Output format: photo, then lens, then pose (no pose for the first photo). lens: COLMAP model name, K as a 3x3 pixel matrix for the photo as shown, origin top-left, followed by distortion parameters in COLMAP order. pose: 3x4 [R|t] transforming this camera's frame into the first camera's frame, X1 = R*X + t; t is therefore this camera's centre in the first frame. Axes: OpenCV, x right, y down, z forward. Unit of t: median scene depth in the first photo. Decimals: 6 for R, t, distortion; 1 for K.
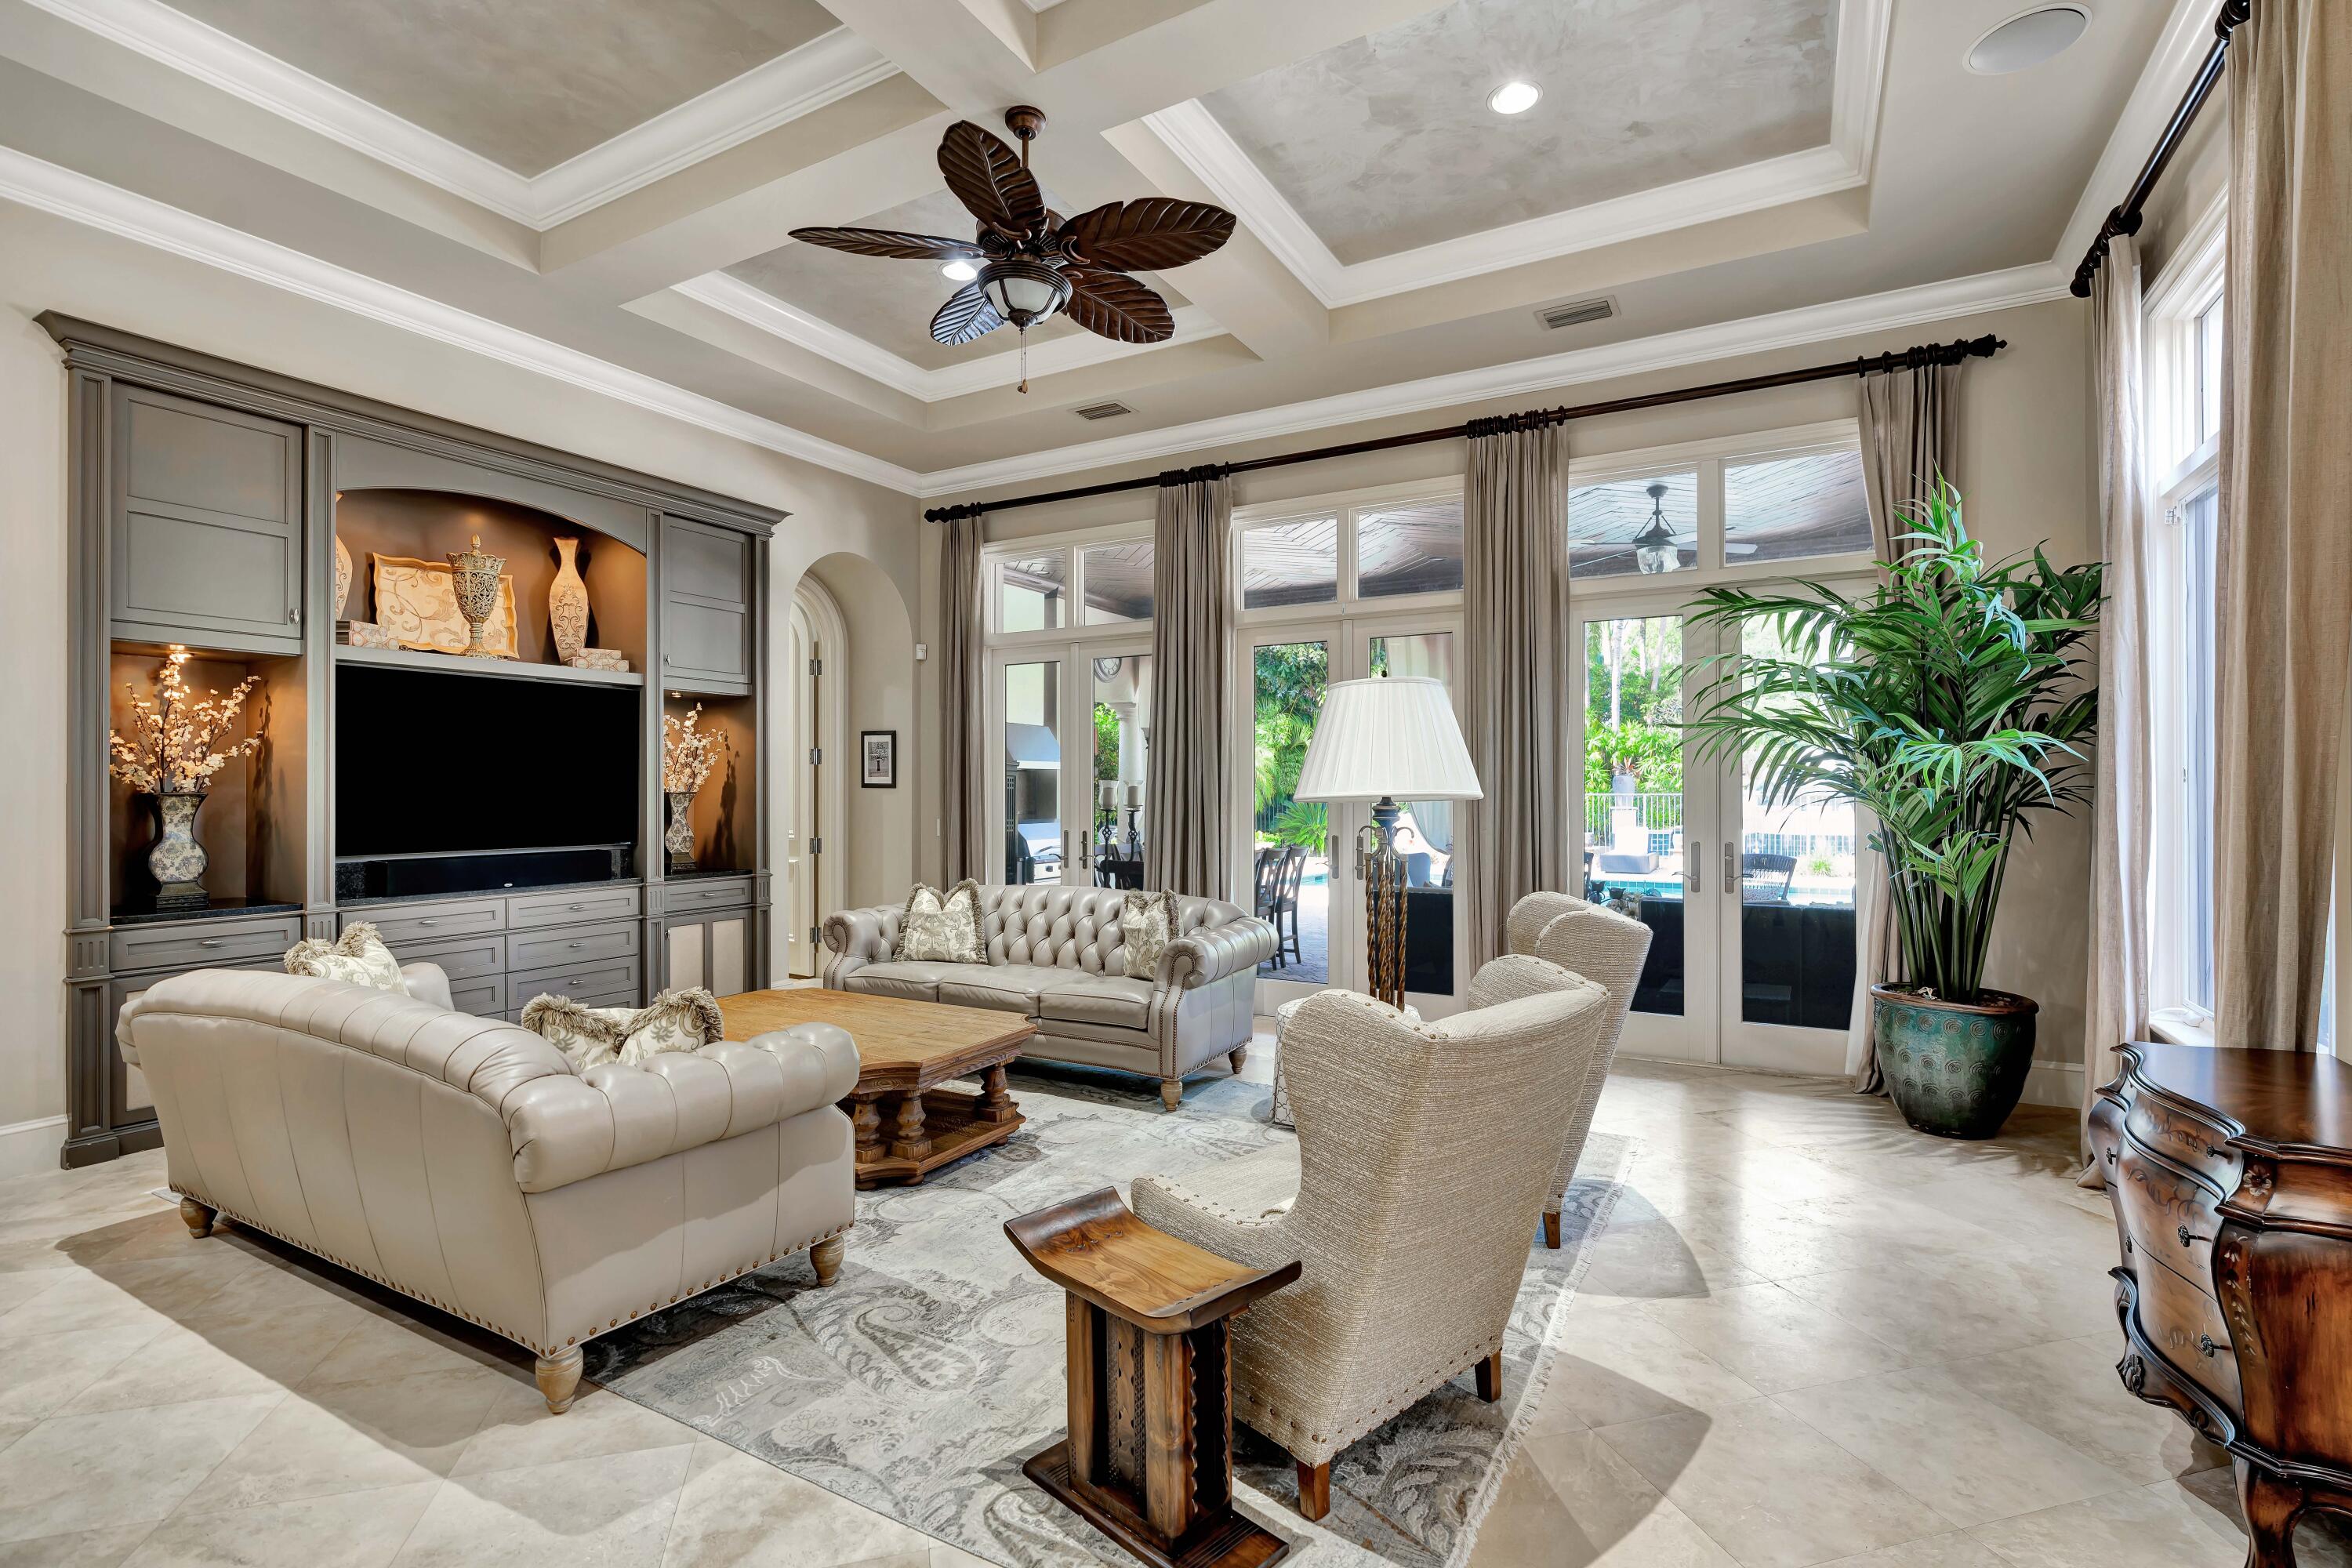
lens RADIAL K [[1091.1, 0, 1186.6], [0, 1091.1, 788.1], [0, 0, 1]] dist [-0.012310, 0.004489]
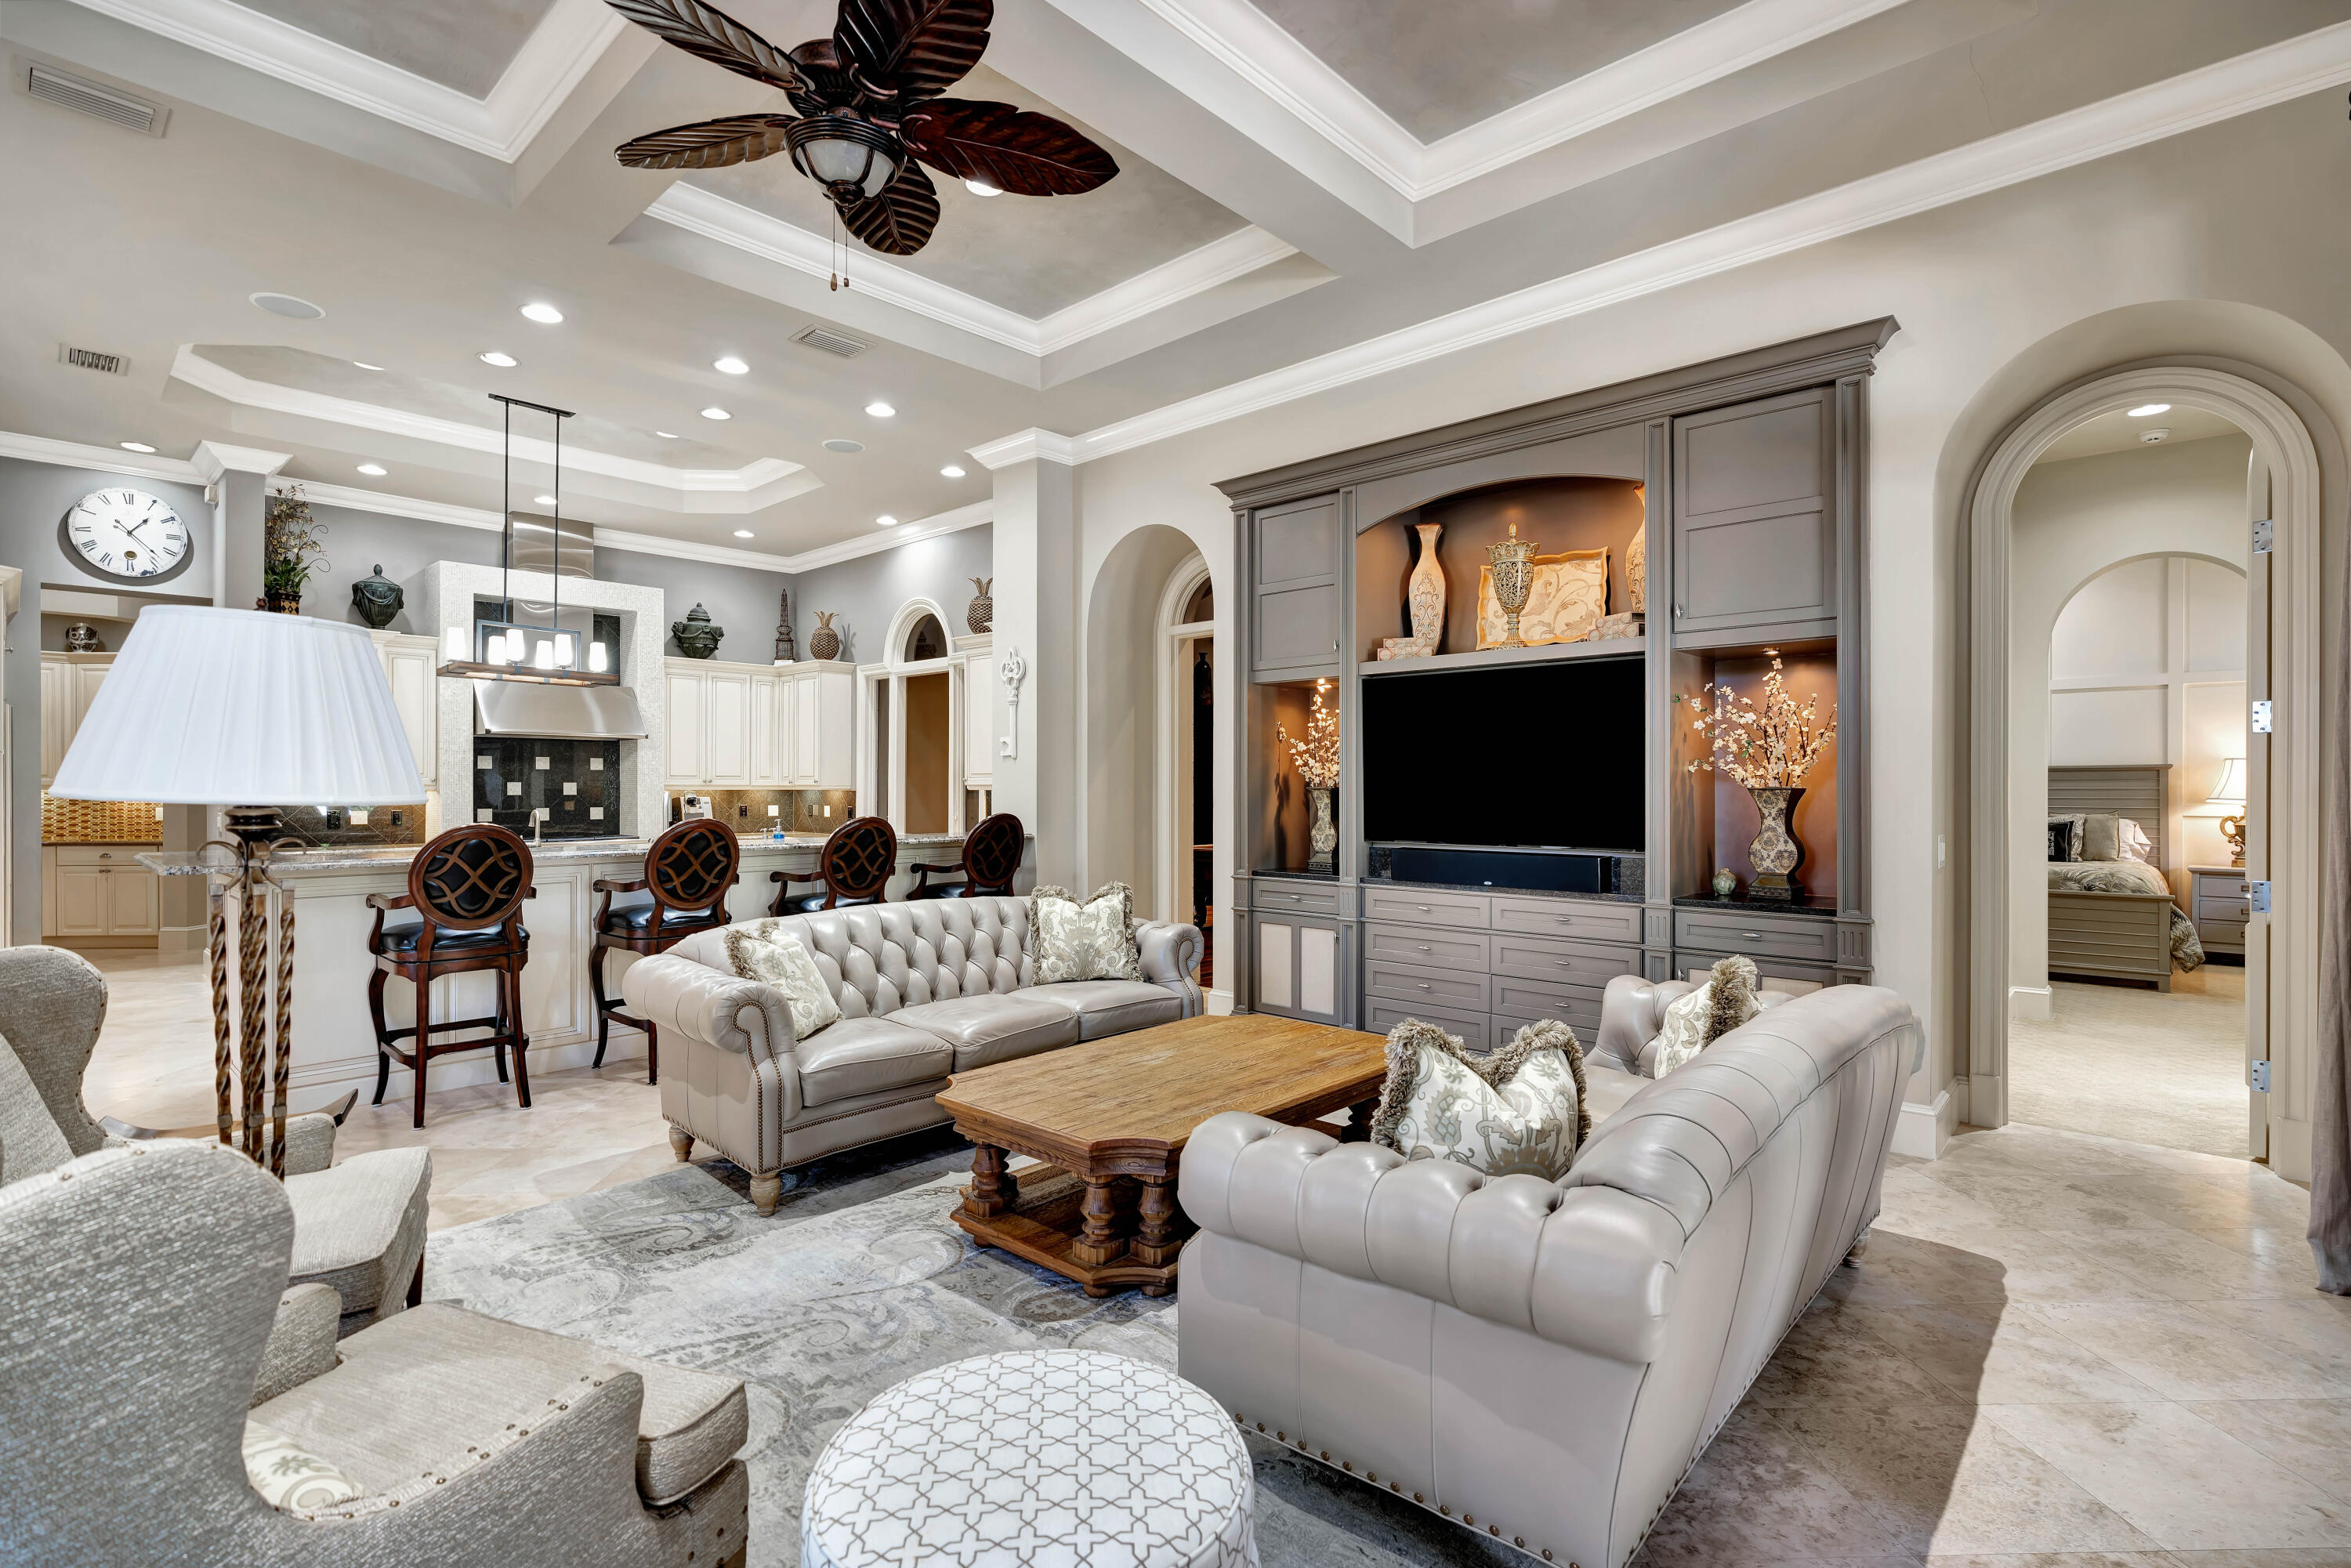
lens RADIAL K [[1090.6, 0, 1171.7], [0, 1090.6, 801.6], [0, 0, 1]] dist [-0.012310, 0.004489]
pose [[-0.239691, 0.012299, -0.970771, 0.439116], [0.001665, 0.999923, 0.012257, 0.004990], [0.970848, 0.001321, -0.239693, 1.101125]]
